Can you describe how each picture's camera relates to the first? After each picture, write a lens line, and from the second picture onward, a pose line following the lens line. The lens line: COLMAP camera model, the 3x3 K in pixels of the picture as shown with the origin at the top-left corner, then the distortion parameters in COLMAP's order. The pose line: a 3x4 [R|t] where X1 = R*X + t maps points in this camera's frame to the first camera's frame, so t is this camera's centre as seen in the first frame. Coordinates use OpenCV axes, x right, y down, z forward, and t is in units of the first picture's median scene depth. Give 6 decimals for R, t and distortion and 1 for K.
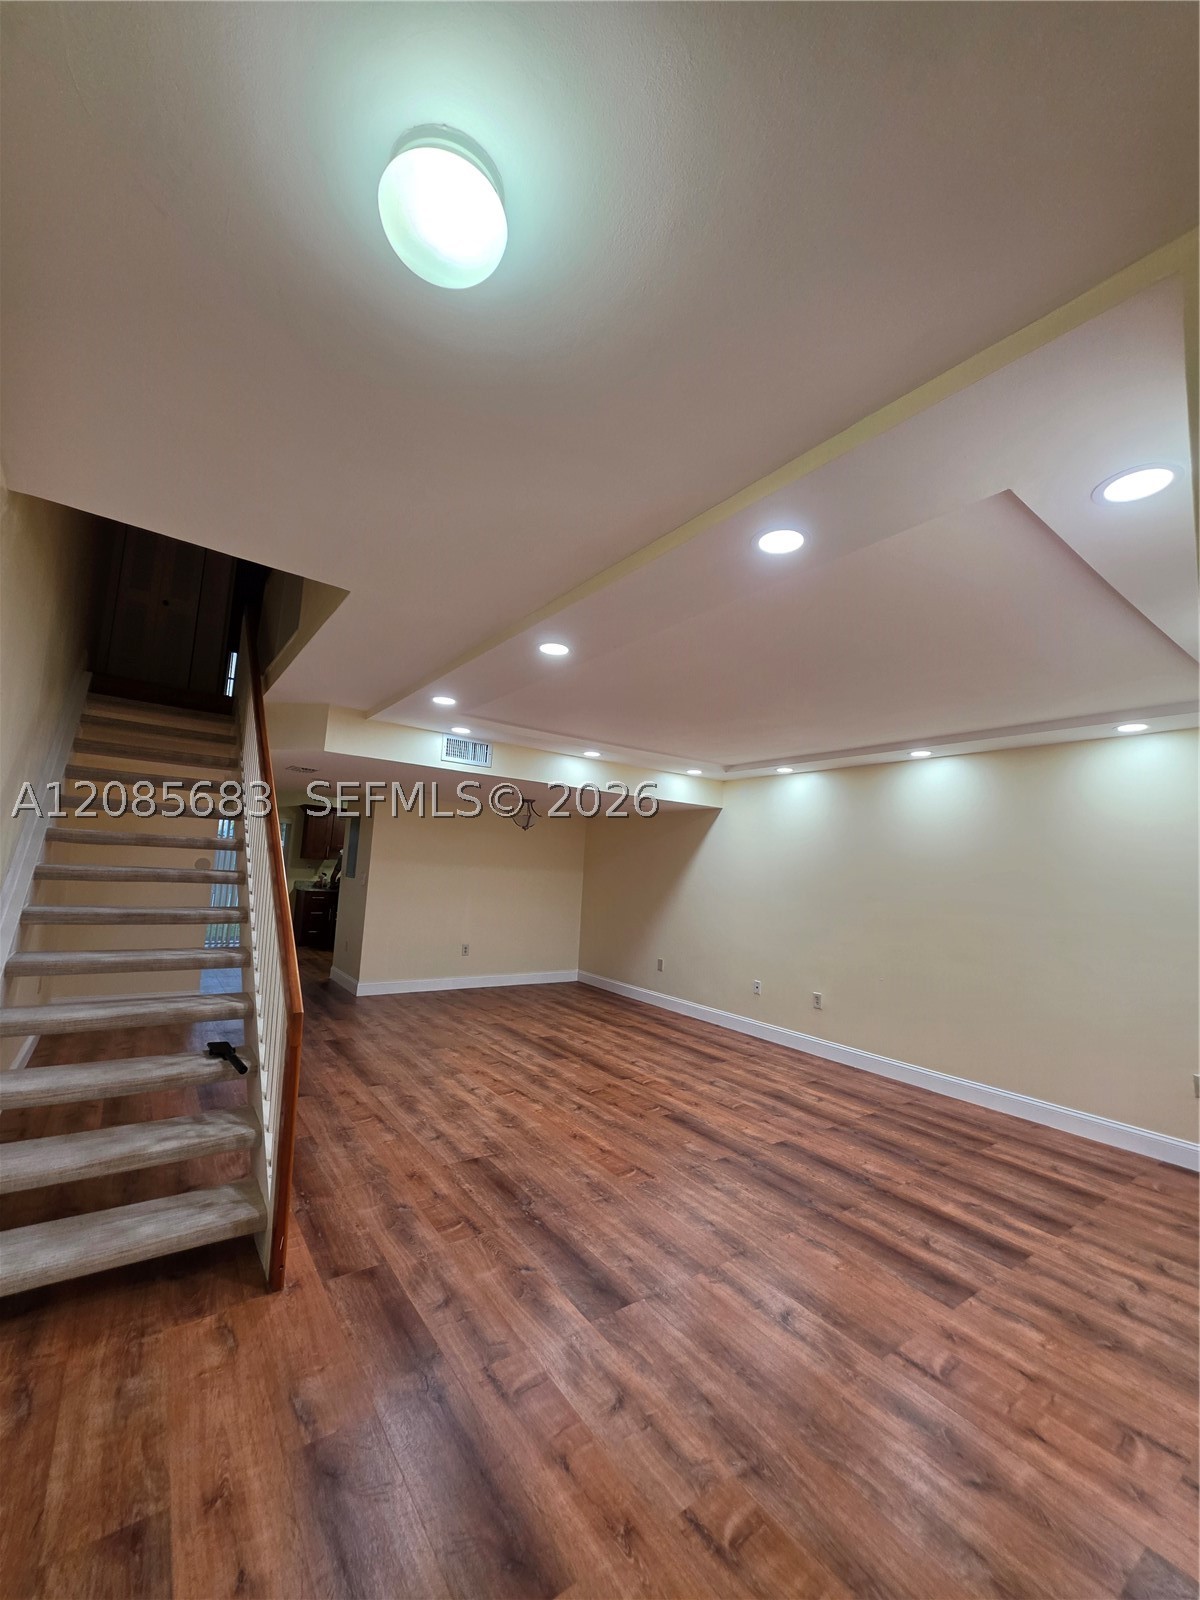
lens RADIAL K [[645.3, 0, 600.0], [0, 645.3, 800.0], [0, 0, 1]] dist [-0.001082, 0.000132]
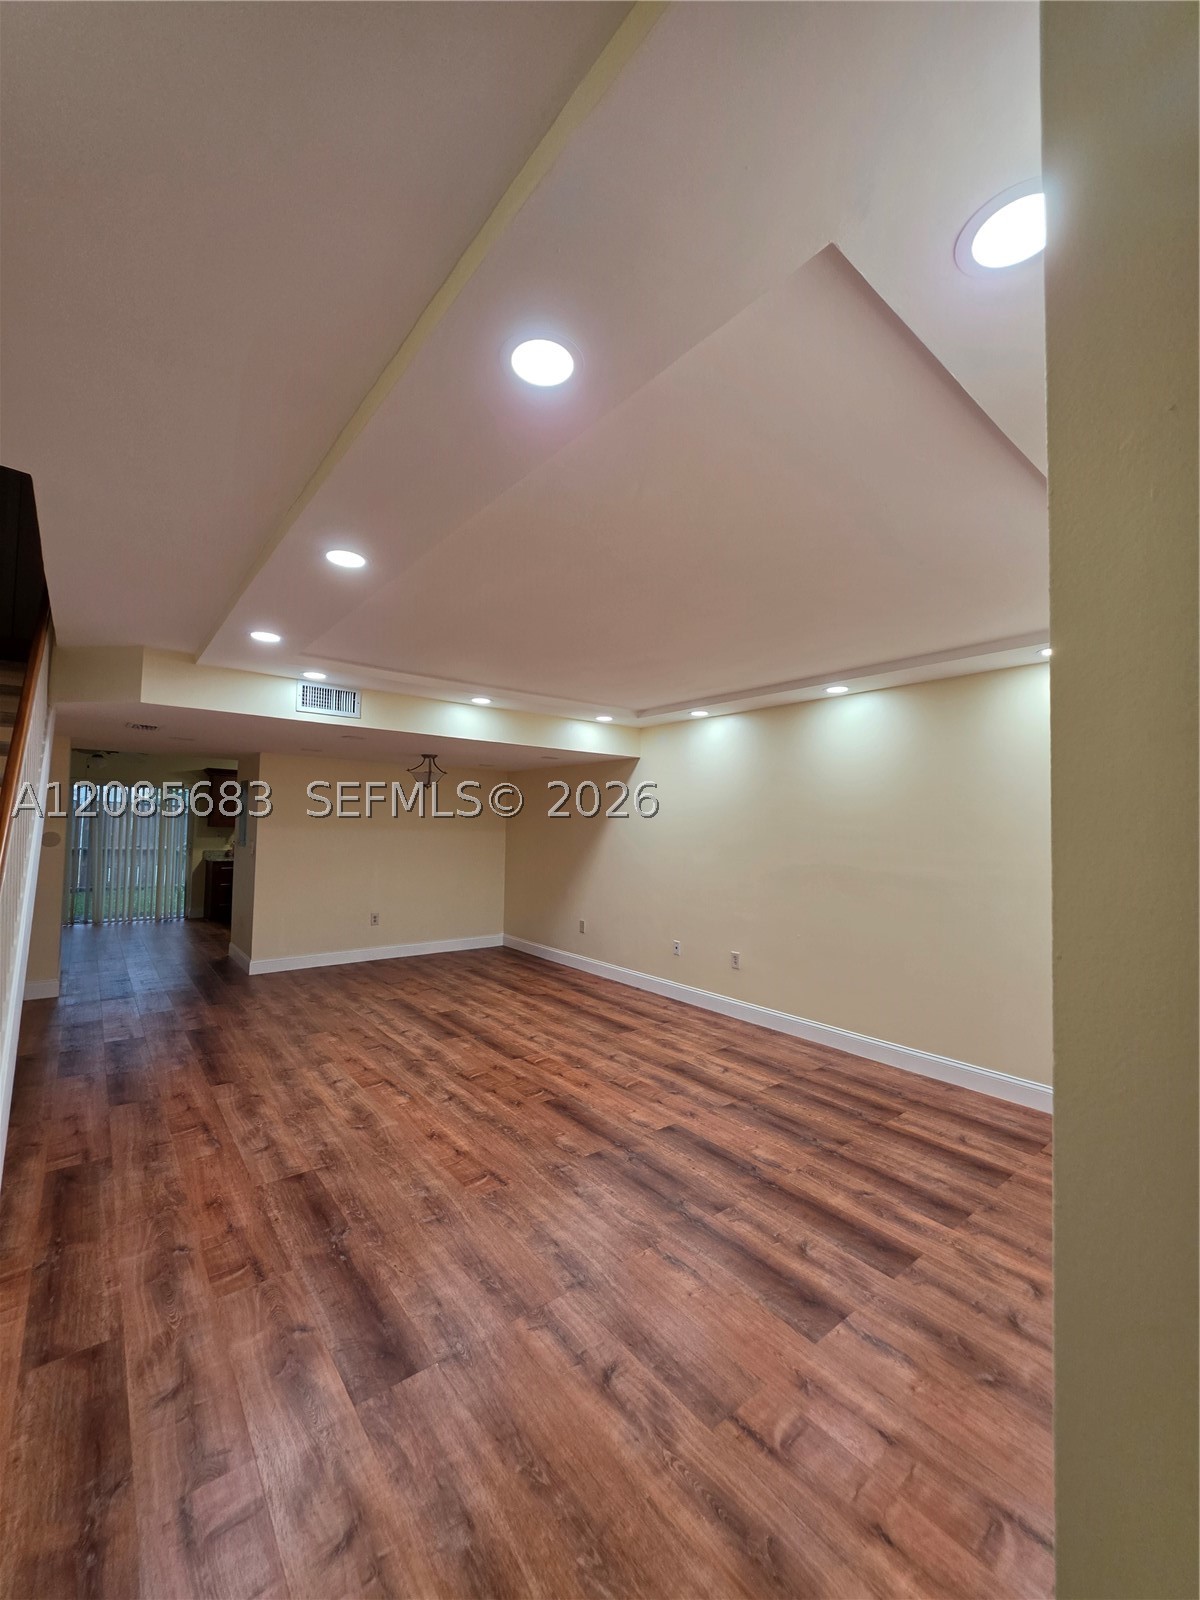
lens RADIAL K [[646.2, 0, 600.5], [0, 646.2, 801.5], [0, 0, 1]] dist [-0.000634, -0.000337]
pose [[0.998163, -0.032994, 0.050812, 0.145322], [0.029296, 0.996983, 0.071873, 0.011799], [-0.053030, -0.070252, 0.996119, 0.133264]]
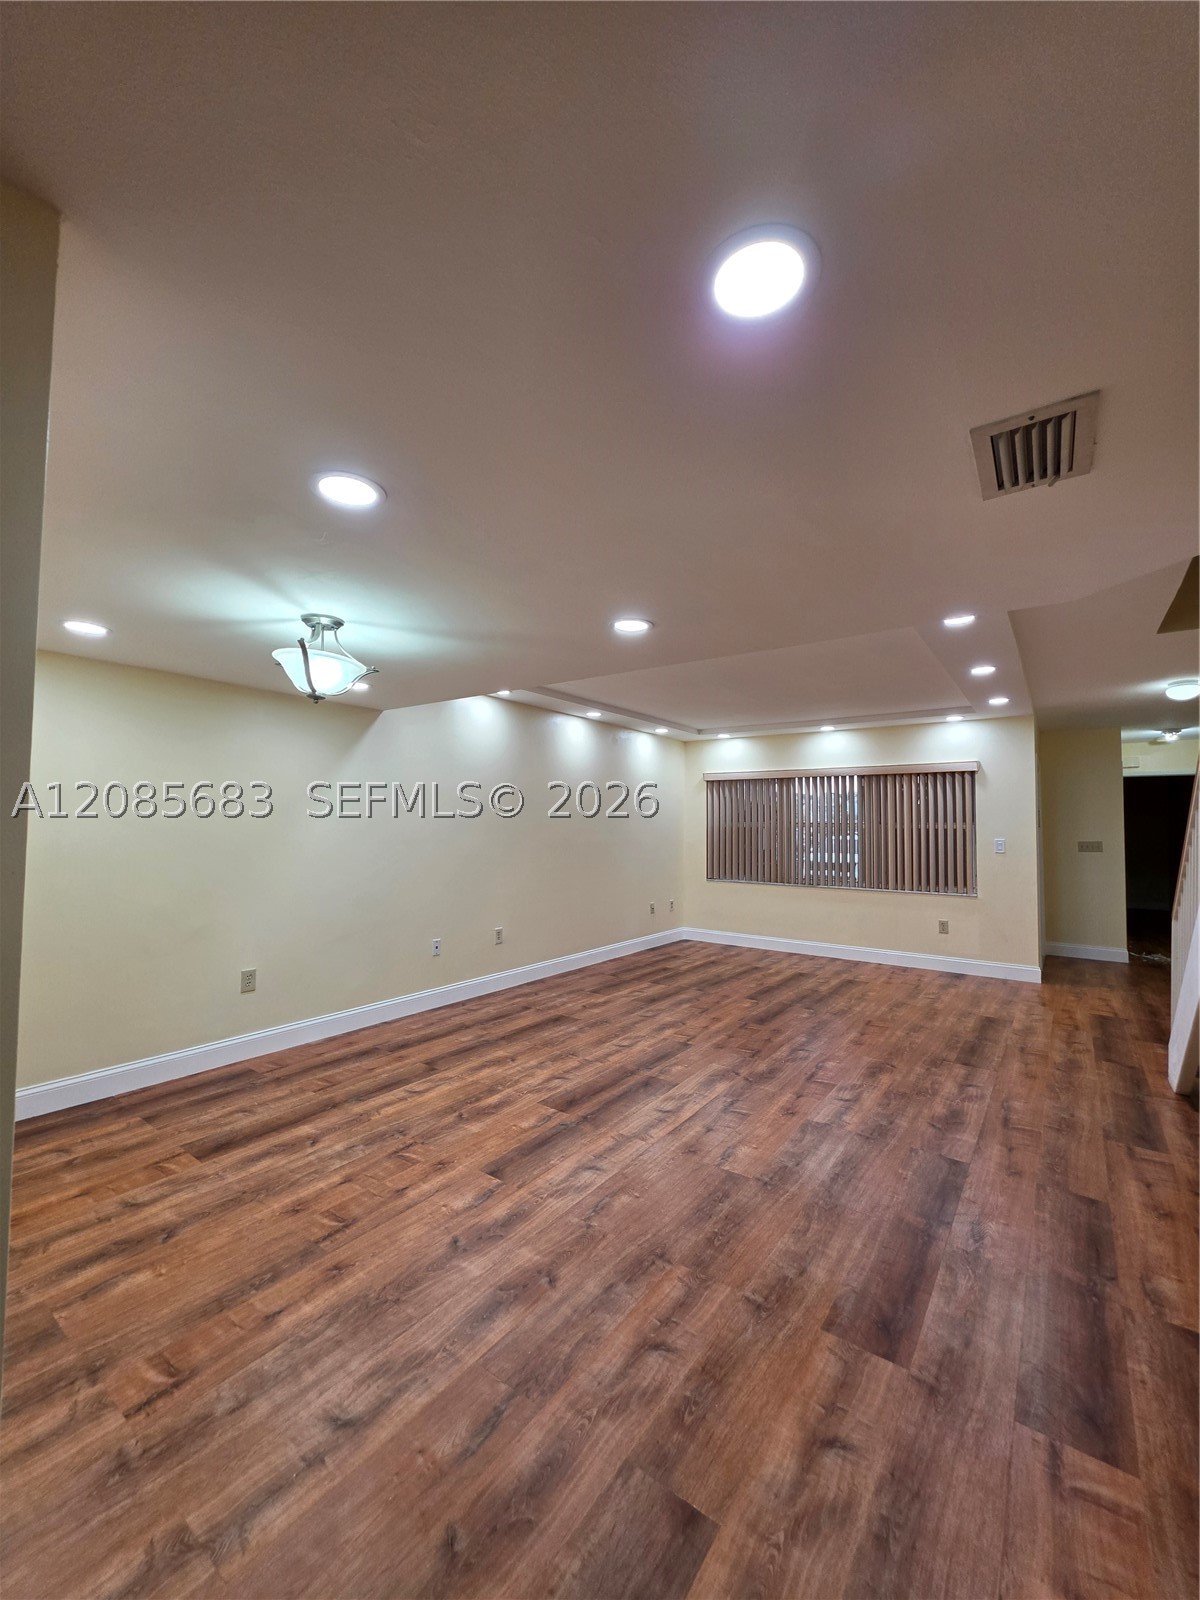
lens RADIAL K [[641.0, 0, 601.8], [0, 641.0, 764.0], [0, 0, 1]] dist [-0.000919, 0.000013]
pose [[-0.315208, 0.035151, 0.948371, -0.918365], [-0.132608, 0.987879, -0.080690, 0.160792], [-0.939712, -0.151195, -0.306726, 1.700893]]
